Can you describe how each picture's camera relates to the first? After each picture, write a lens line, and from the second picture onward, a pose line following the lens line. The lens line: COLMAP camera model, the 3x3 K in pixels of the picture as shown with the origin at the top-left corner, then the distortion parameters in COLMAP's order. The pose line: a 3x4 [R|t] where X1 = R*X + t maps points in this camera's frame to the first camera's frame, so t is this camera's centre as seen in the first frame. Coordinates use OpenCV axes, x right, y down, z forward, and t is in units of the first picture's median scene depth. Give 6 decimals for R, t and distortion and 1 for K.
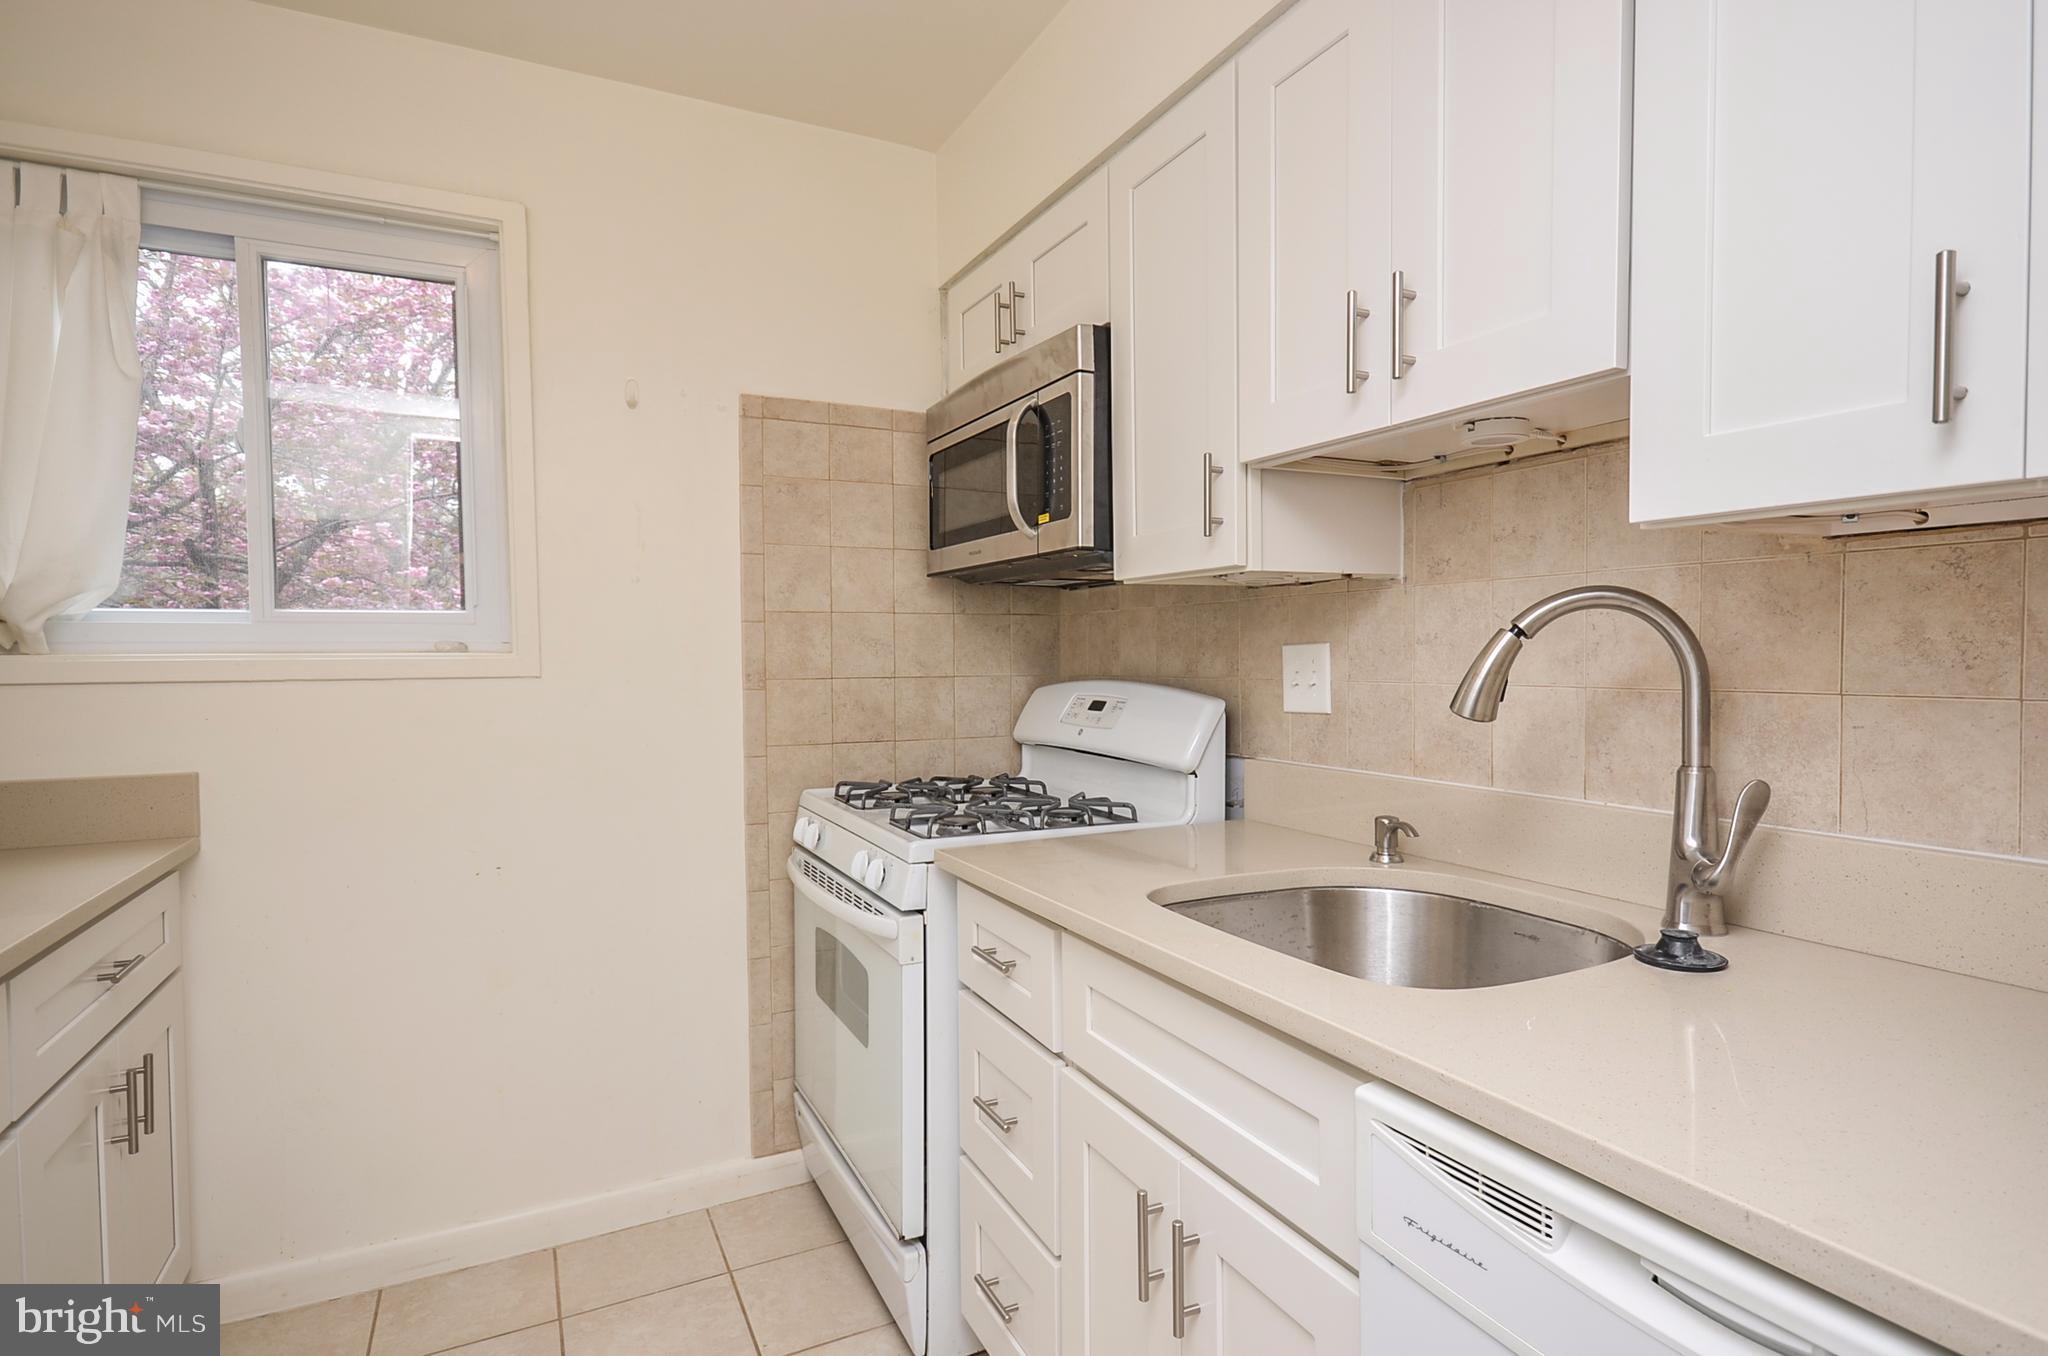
lens RADIAL K [[1042.0, 0, 1024.0], [0, 1042.0, 678.0], [0, 0, 1]] dist [0.003231, 0.010414]
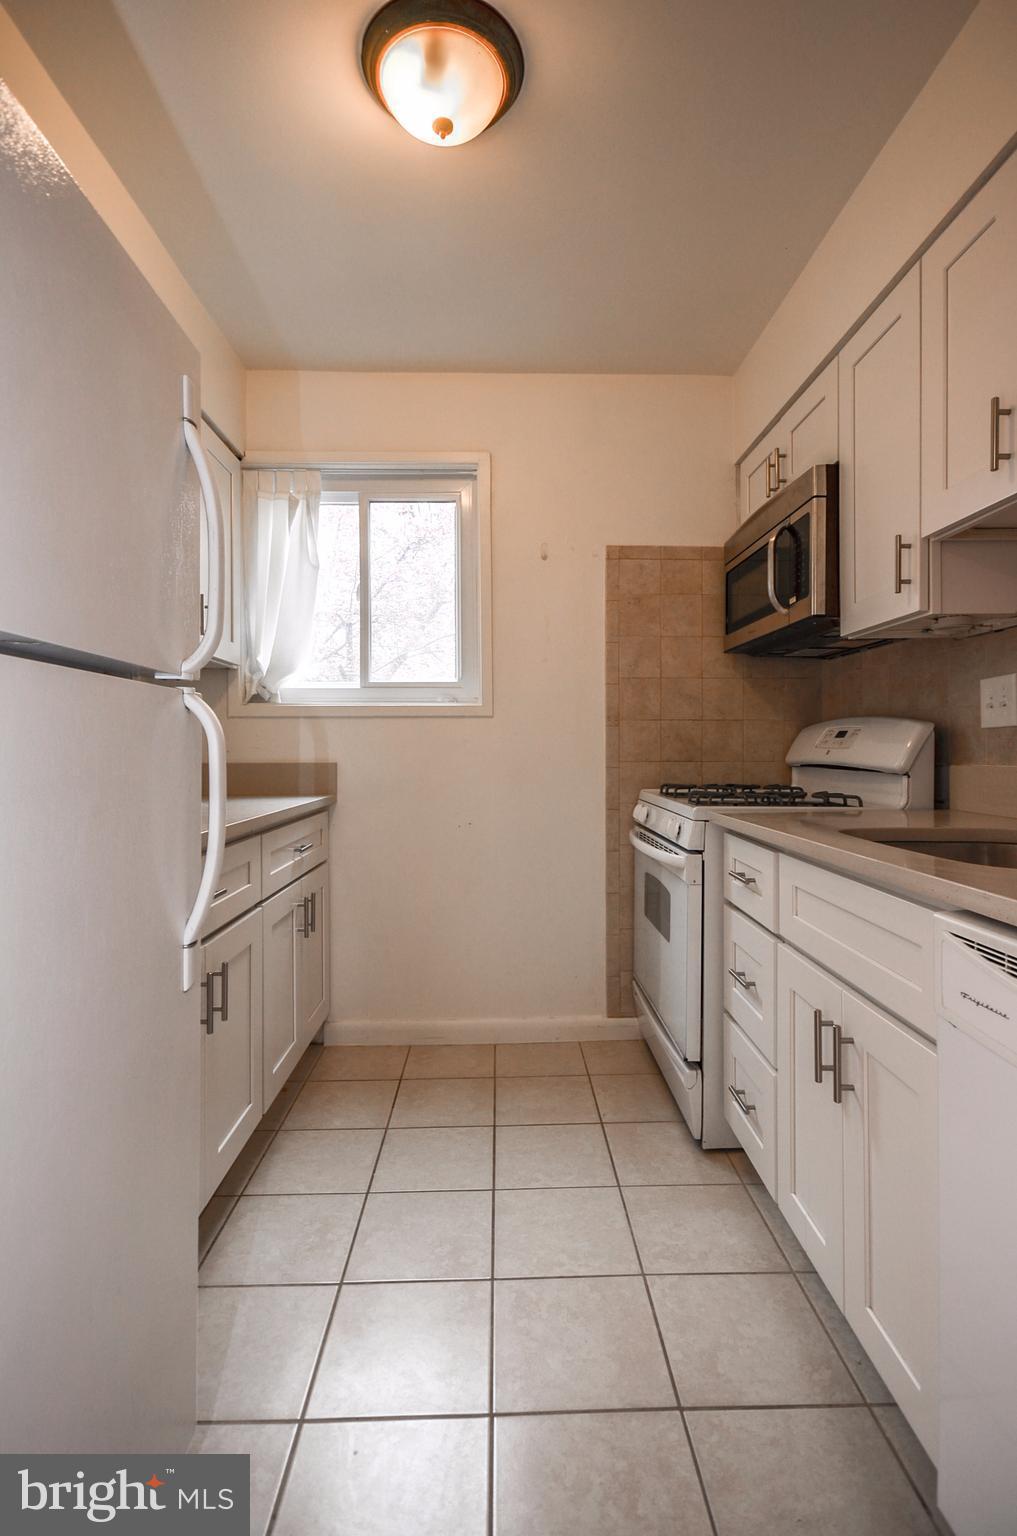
lens RADIAL K [[781.5, 0, 546.9], [0, 781.5, 791.3], [0, 0, 1]] dist [0.003231, 0.010414]
pose [[0.909423, 0.007367, -0.415807, 0.157638], [-0.018924, 0.999540, -0.023682, 0.145352], [0.415442, 0.029406, 0.909144, -0.147235]]
